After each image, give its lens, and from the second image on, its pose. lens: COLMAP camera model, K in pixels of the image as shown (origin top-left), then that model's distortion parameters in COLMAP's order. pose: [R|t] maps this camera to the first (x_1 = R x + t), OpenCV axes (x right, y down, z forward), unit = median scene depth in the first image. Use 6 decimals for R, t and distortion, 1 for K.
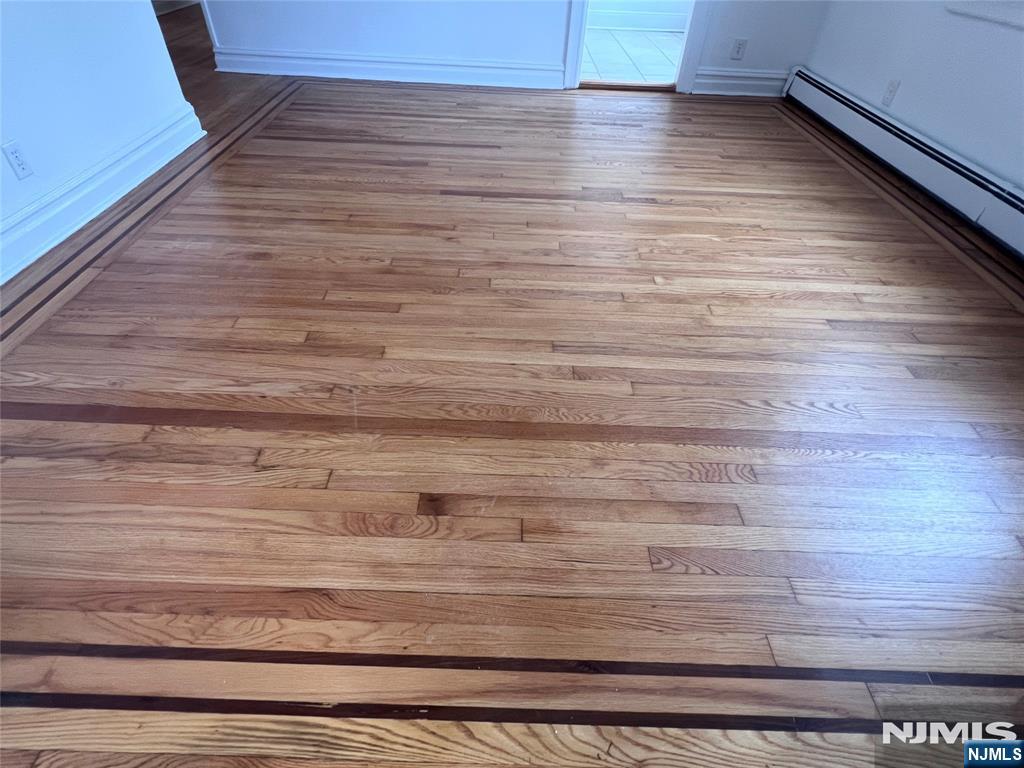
lens RADIAL K [[531.2, 0, 508.3], [0, 531.2, 379.4], [0, 0, 1]] dist [-0.000428, -0.000289]
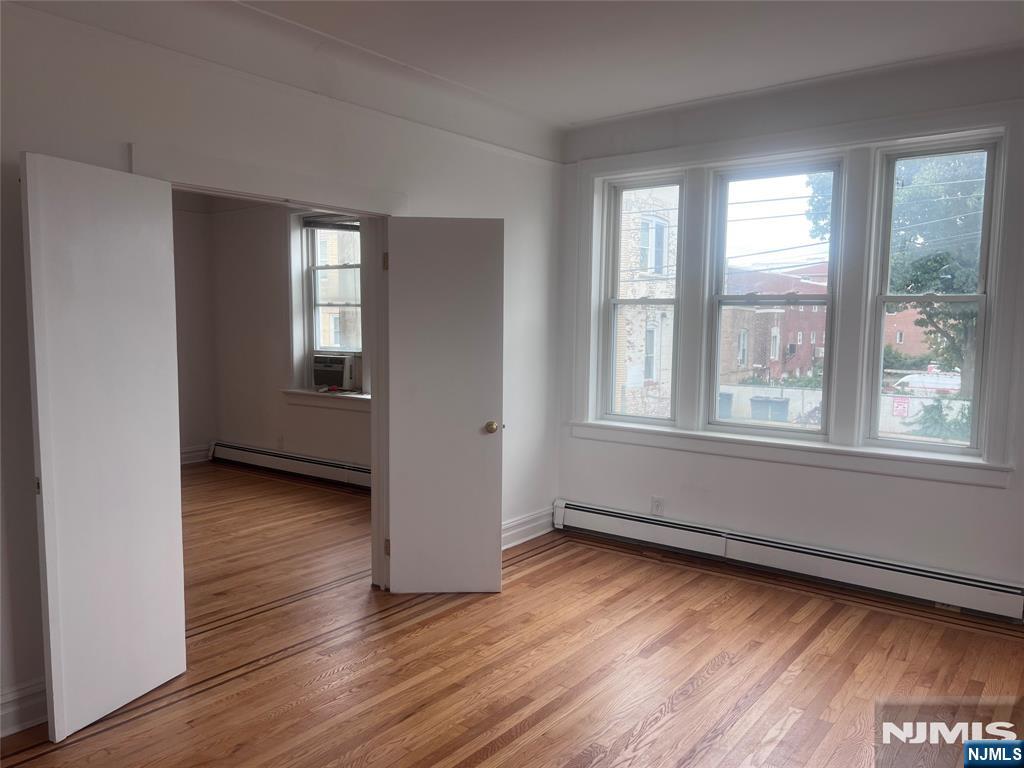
lens RADIAL K [[767.2, 0, 512.0], [0, 767.2, 384.0], [0, 0, 1]] dist [0.034461, -0.035902]
pose [[0.600032, -0.097886, 0.793965, -1.333663], [0.542856, 0.778820, -0.314239, 0.857945], [-0.587597, 0.619562, 0.520455, -1.452600]]
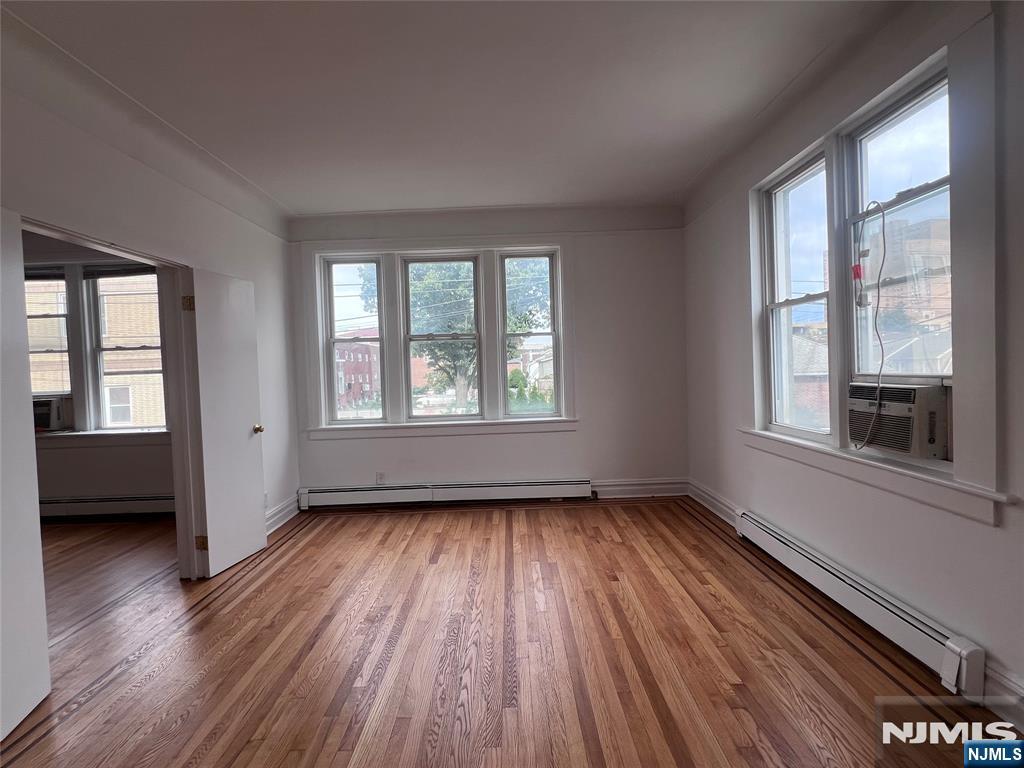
lens RADIAL K [[531.2, 0, 508.3], [0, 531.2, 379.4], [0, 0, 1]] dist [-0.000428, -0.000289]
pose [[-0.017188, -0.064558, 0.997766, -1.655150], [0.690538, 0.720923, 0.058542, 0.530183], [-0.723092, 0.690002, 0.032188, -0.969722]]
